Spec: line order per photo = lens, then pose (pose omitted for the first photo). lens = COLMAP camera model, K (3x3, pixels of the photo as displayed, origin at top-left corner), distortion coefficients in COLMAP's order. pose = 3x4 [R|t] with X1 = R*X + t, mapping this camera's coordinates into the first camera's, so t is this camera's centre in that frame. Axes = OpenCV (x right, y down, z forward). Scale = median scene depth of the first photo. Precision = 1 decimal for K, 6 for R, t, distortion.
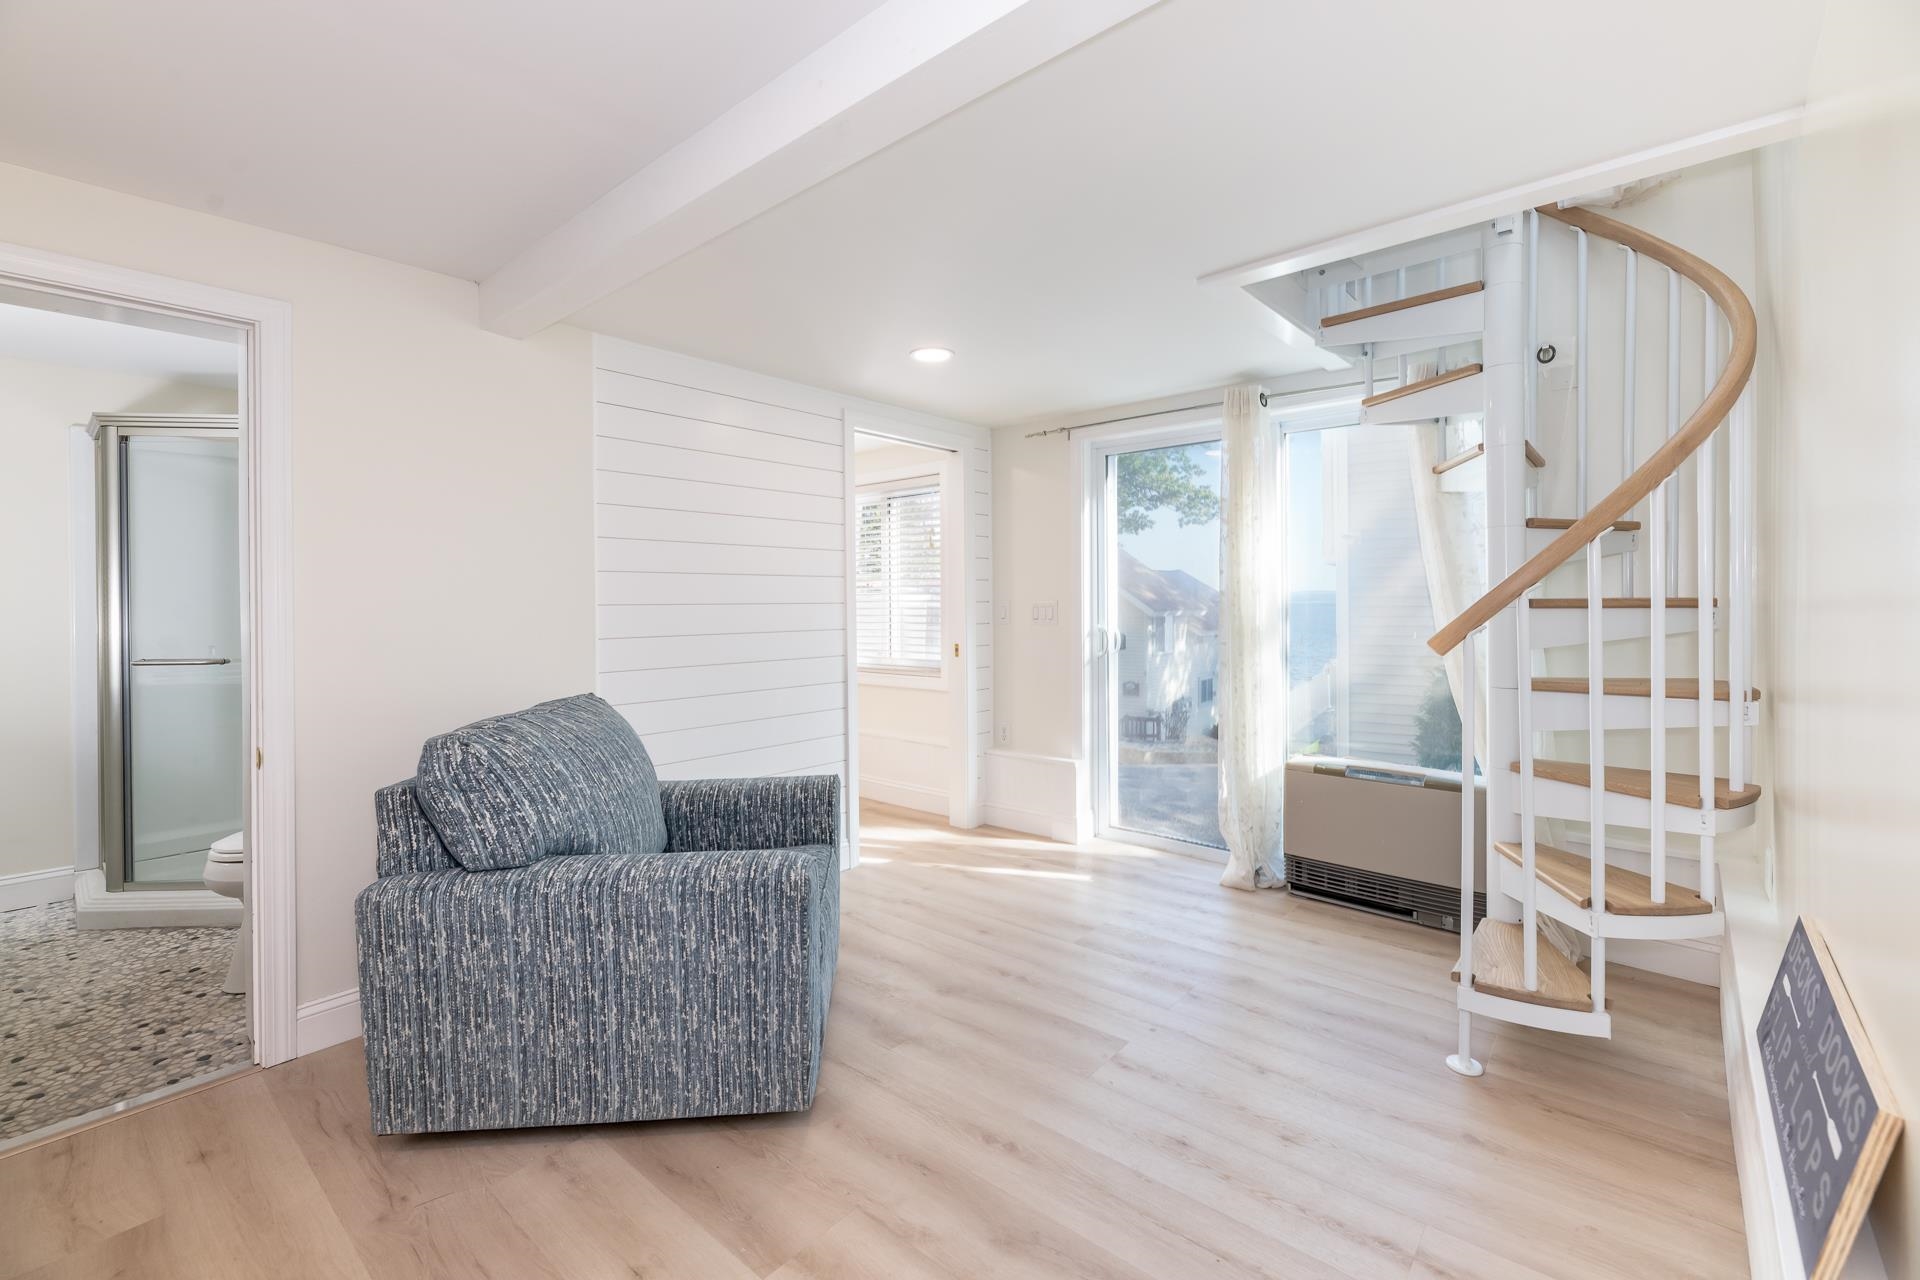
lens RADIAL K [[821.5, 0, 961.5], [0, 821.5, 626.8], [0, 0, 1]] dist [0.001428, -0.000010]
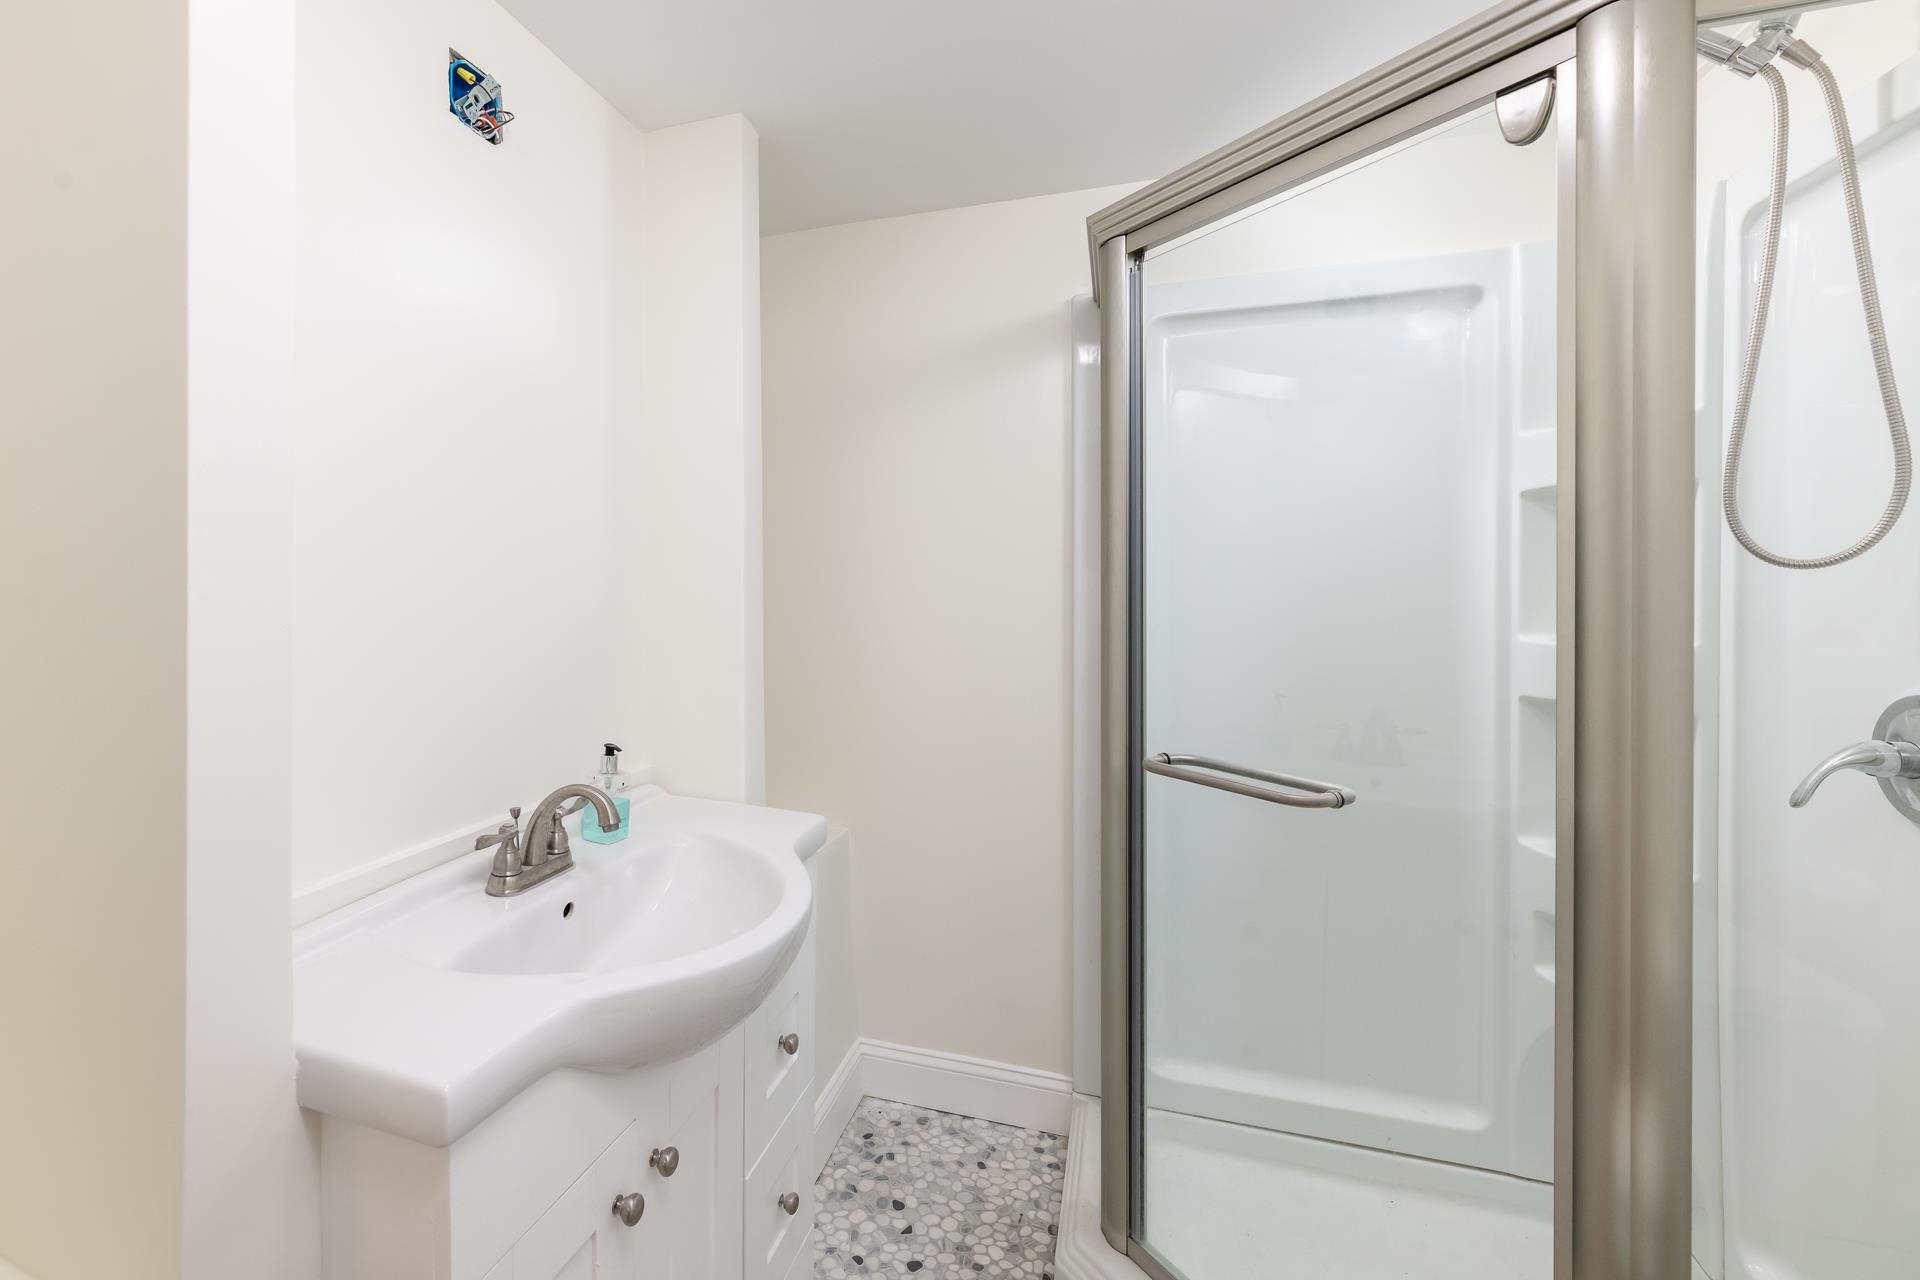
lens RADIAL K [[821.5, 0, 960.6], [0, 821.5, 640.2], [0, 0, 1]] dist [0.001428, -0.000010]
pose [[0.525550, 0.004946, -0.850748, -0.667681], [-0.008578, 0.999963, 0.000514, -0.003296], [0.850720, 0.007028, 0.525573, 0.665833]]
